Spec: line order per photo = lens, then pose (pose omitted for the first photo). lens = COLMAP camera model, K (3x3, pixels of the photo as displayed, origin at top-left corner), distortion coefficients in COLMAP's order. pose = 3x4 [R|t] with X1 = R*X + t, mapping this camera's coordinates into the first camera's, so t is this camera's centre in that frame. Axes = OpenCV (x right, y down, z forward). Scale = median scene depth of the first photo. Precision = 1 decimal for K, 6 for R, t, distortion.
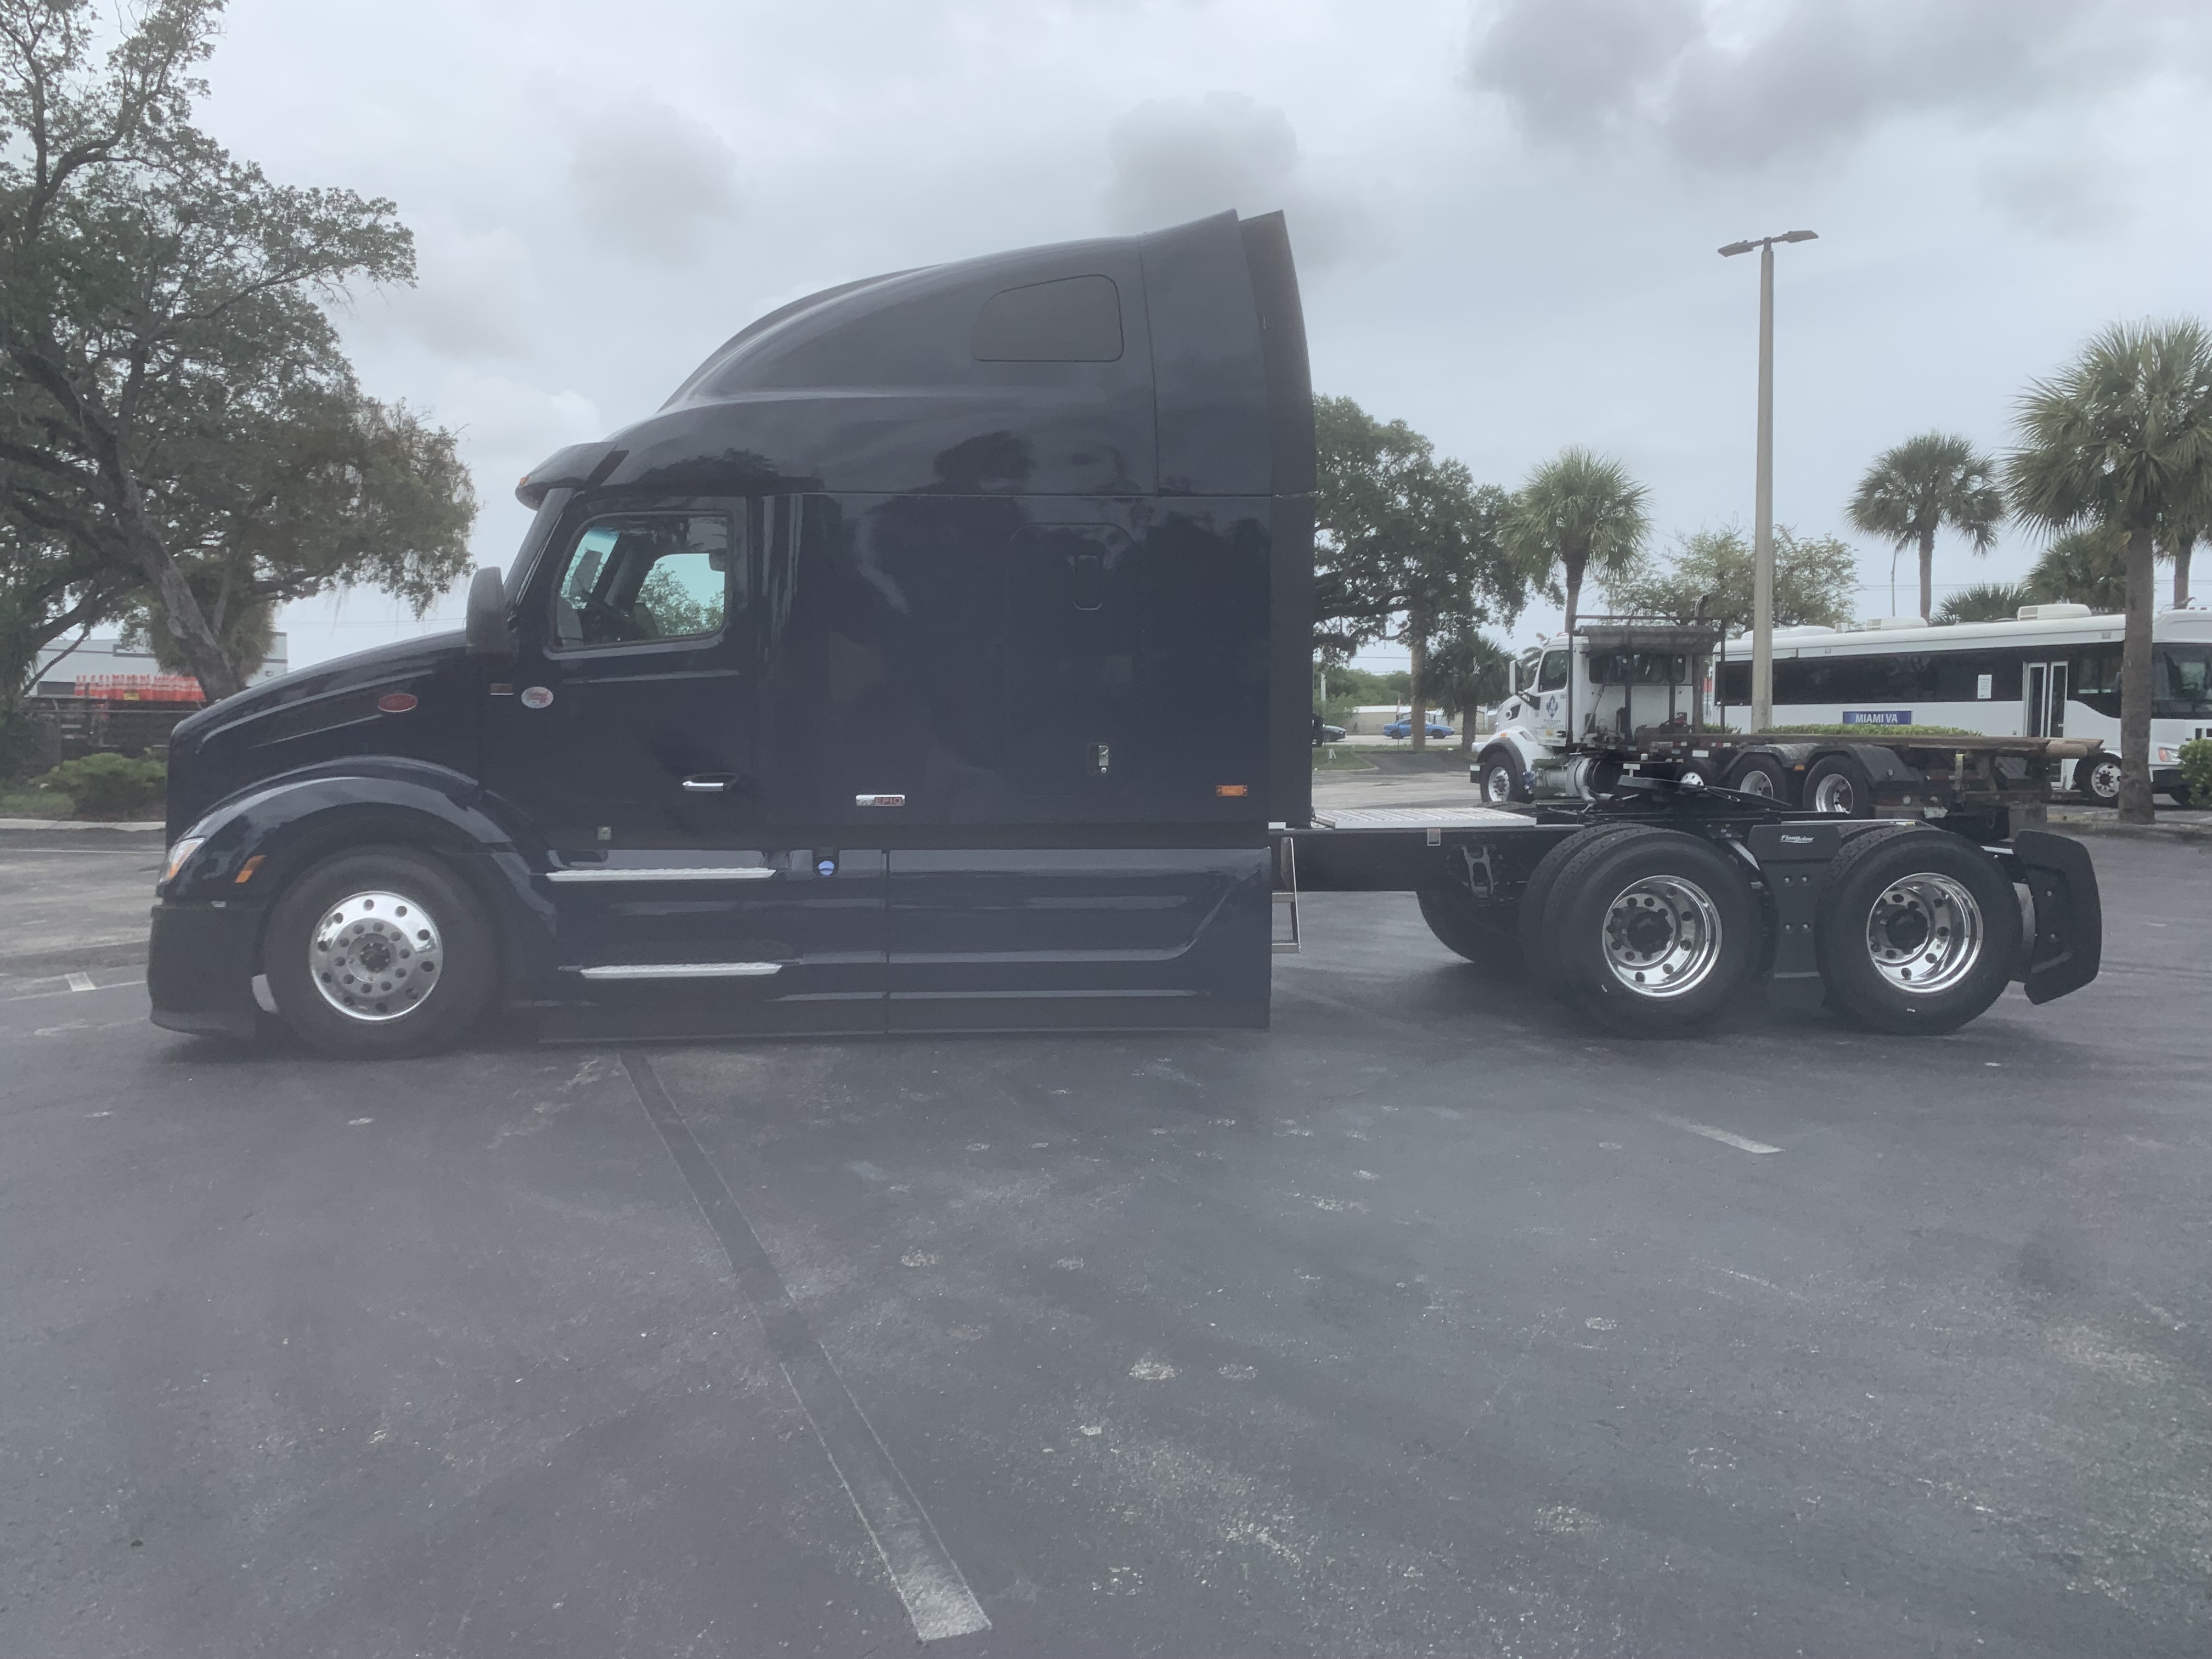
lens RADIAL K [[1694.2, 0, 1098.5], [0, 1694.2, 827.5], [0, 0, 1]] dist [0.031537, -0.042370]
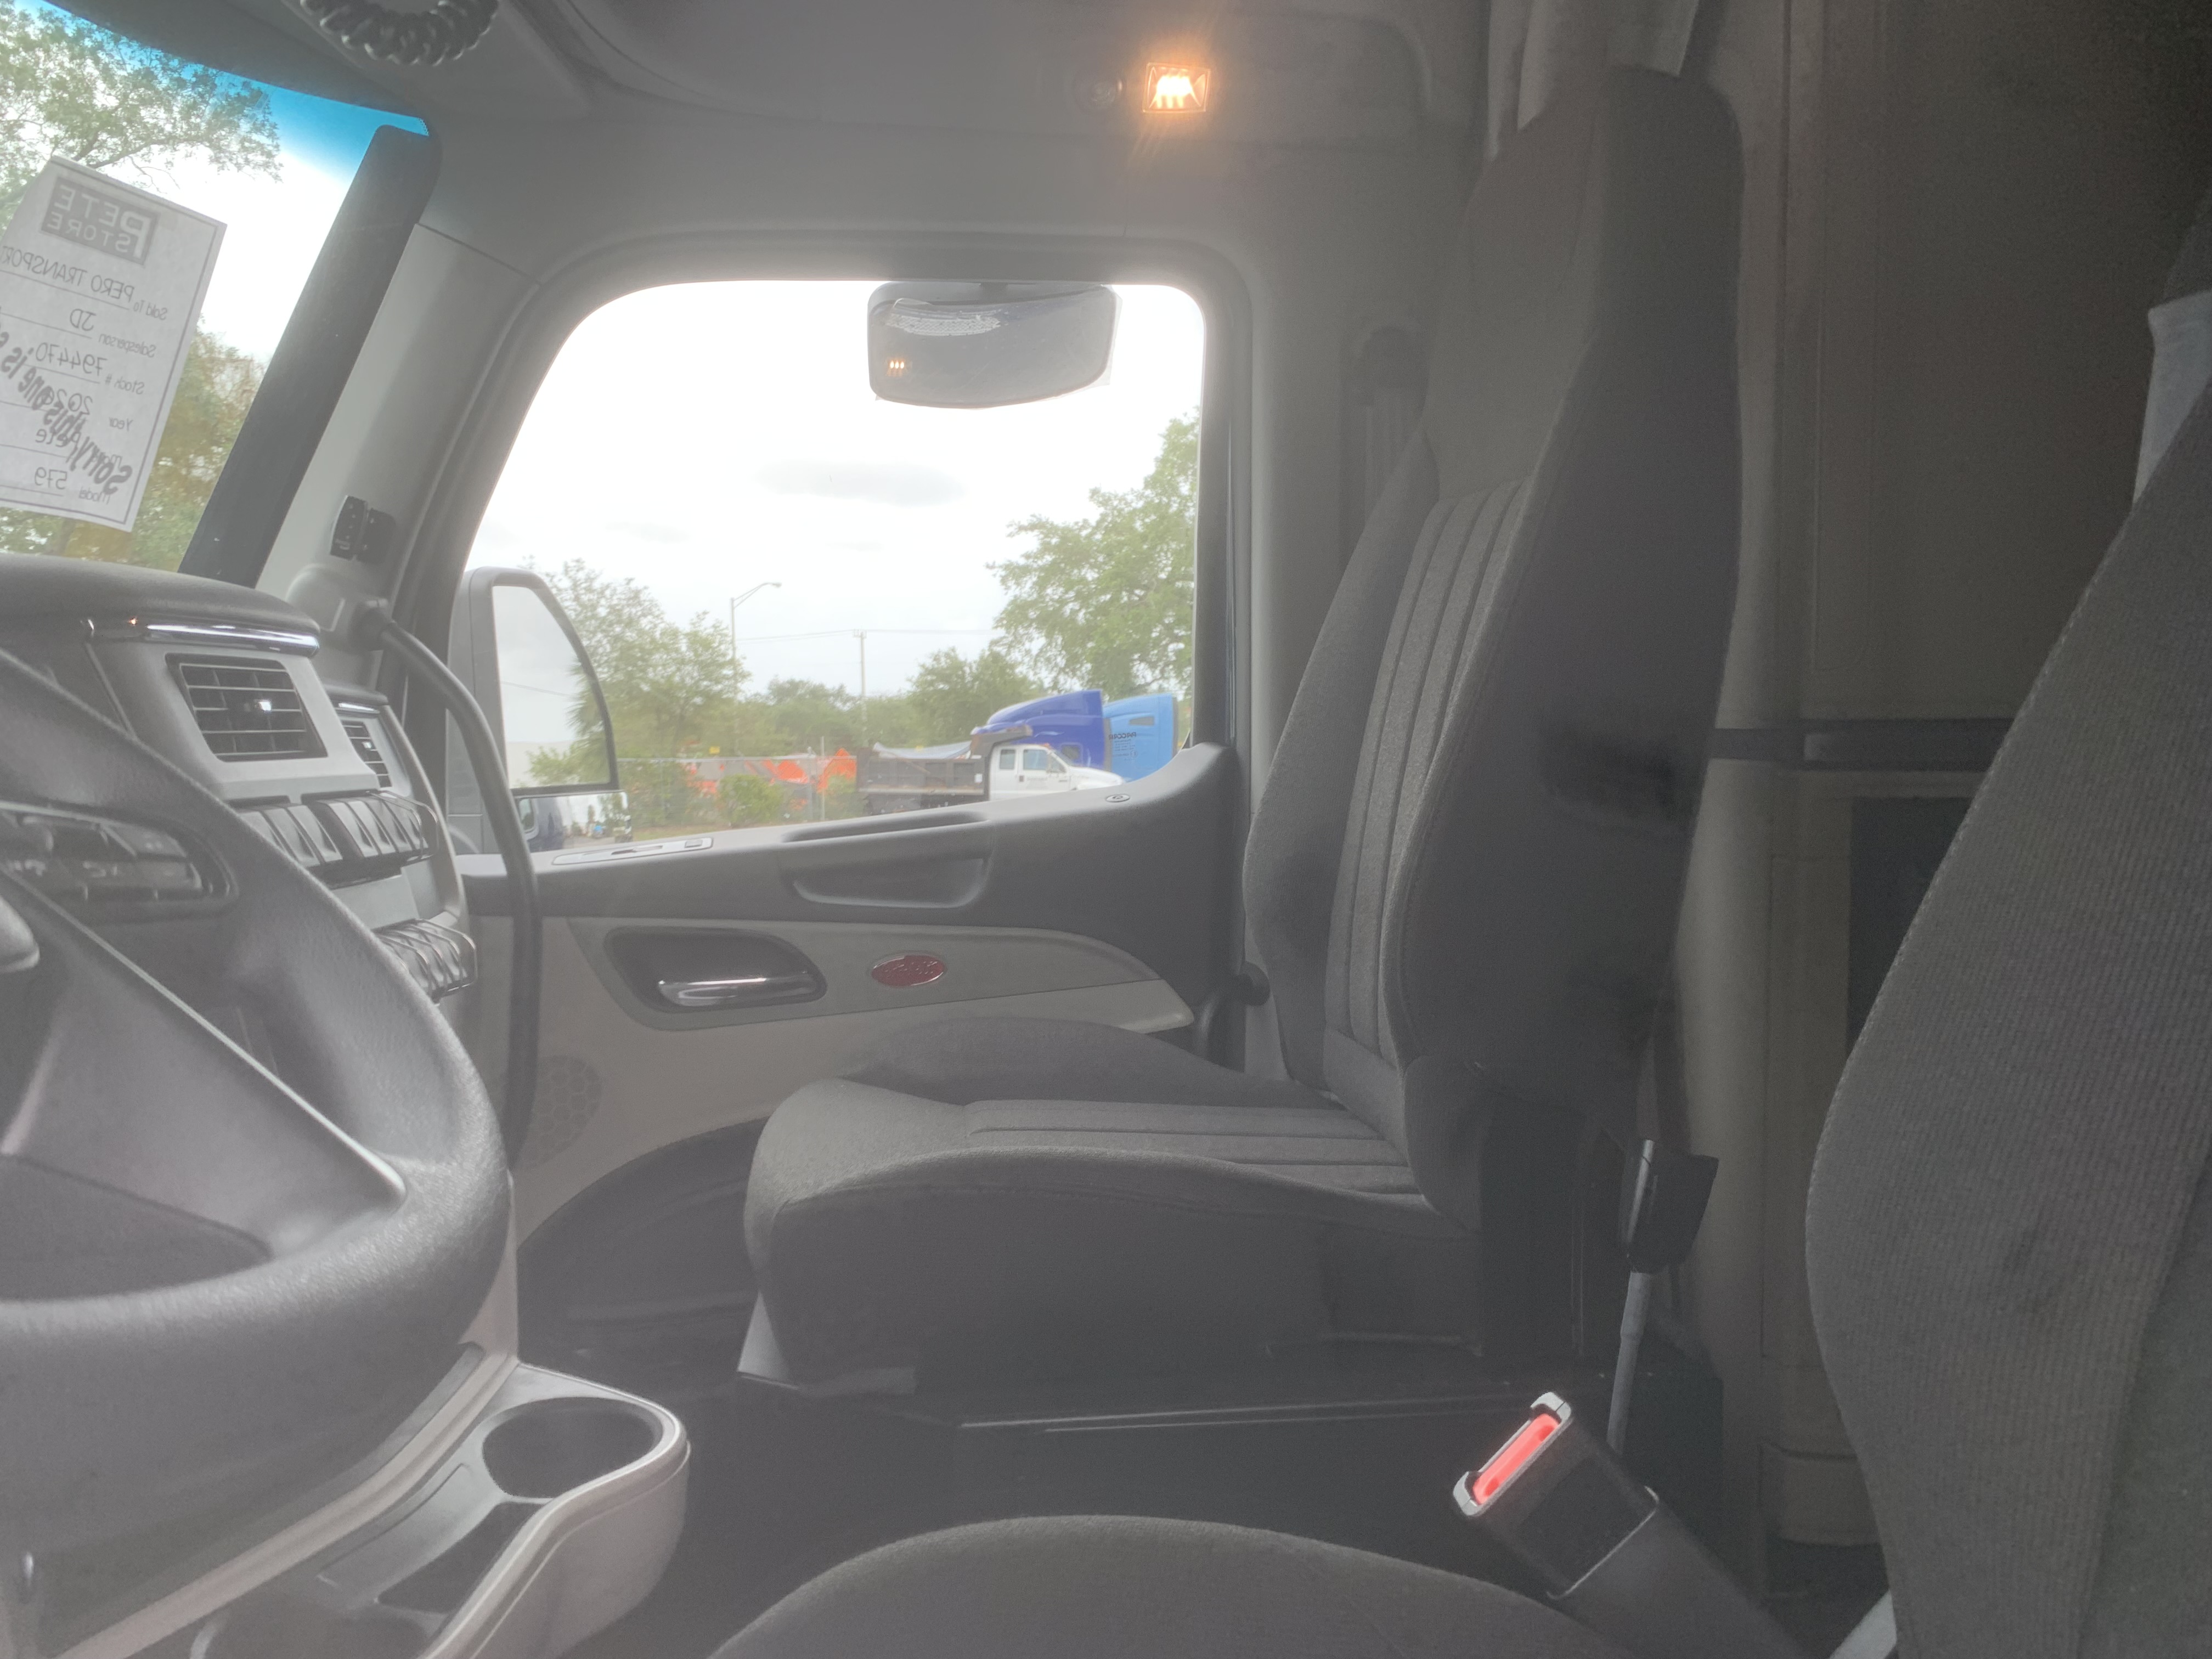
lens RADIAL K [[1694.2, 0, 1088.5], [0, 1694.2, 828.7], [0, 0, 1]] dist [0.031537, -0.042370]
pose [[0.999906, -0.010489, 0.008811, -0.072806], [0.010601, 0.999862, -0.012768, -0.035318], [-0.008675, 0.012861, 0.999880, 0.288485]]
